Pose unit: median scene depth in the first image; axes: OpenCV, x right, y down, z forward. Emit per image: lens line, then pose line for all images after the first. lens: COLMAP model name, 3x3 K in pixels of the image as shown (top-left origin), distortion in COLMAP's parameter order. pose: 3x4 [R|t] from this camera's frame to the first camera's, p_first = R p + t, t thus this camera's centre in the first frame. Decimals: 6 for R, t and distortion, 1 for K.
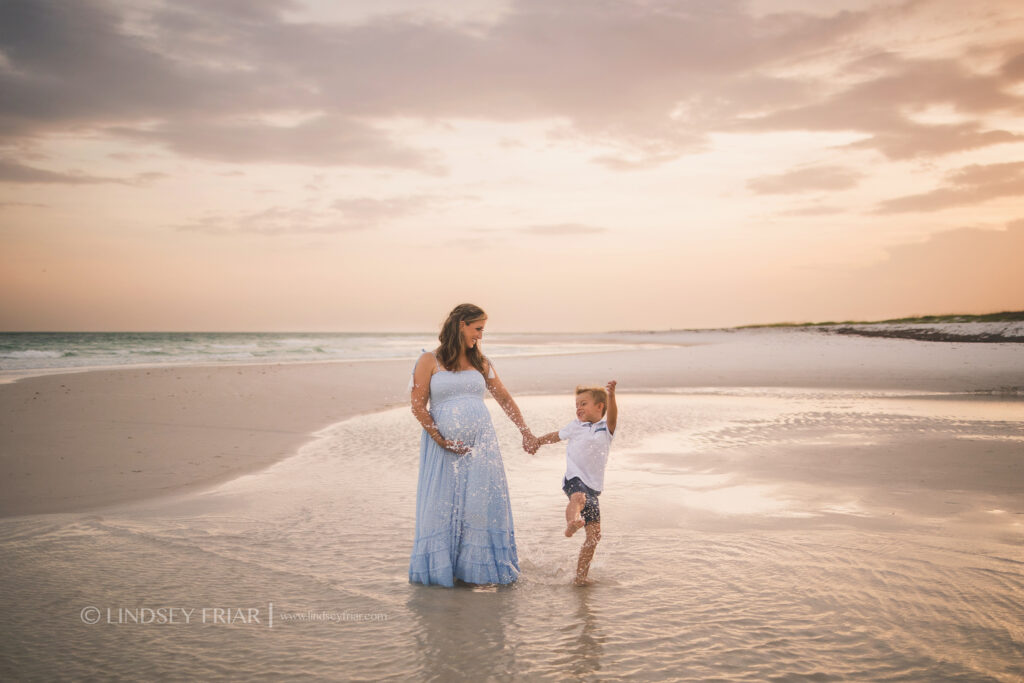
lens RADIAL K [[966.9, 0, 512.0], [0, 966.9, 341.5], [0, 0, 1]] dist [-0.064903, 0.001728]
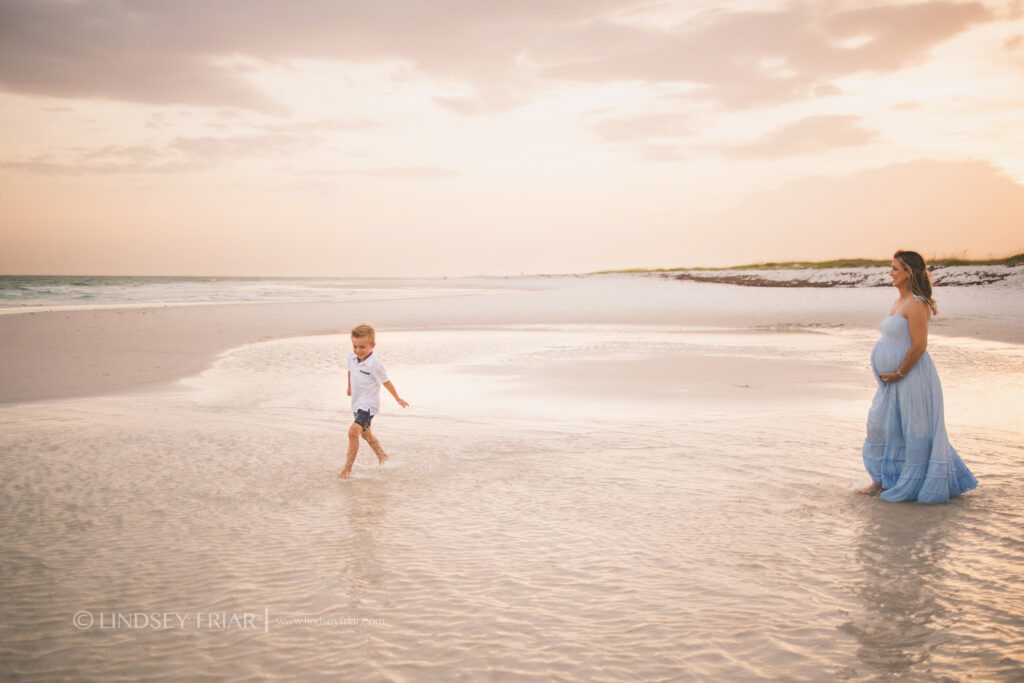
lens RADIAL K [[1050.7, 0, 512.0], [0, 1050.7, 341.5], [0, 0, 1]] dist [-0.060786, 0.008451]
pose [[0.989475, -0.005758, 0.144586, -0.006166], [-0.001659, 0.998691, 0.051122, 0.001626], [-0.144691, -0.050824, 0.988171, -0.136492]]
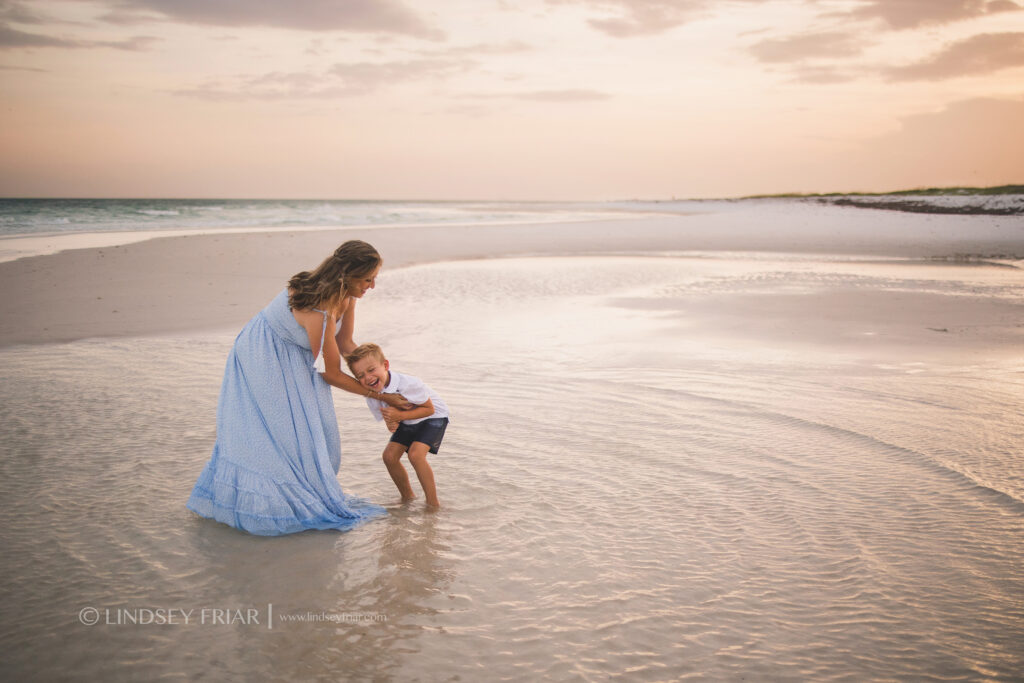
lens RADIAL K [[1014.7, 0, 512.0], [0, 1014.7, 341.5], [0, 0, 1]] dist [-0.076613, 0.022006]
pose [[0.999986, 0.005239, 0.000738, -0.002810], [-0.005290, 0.991768, 0.127935, 0.001286], [-0.000062, -0.127937, 0.991782, -0.089291]]
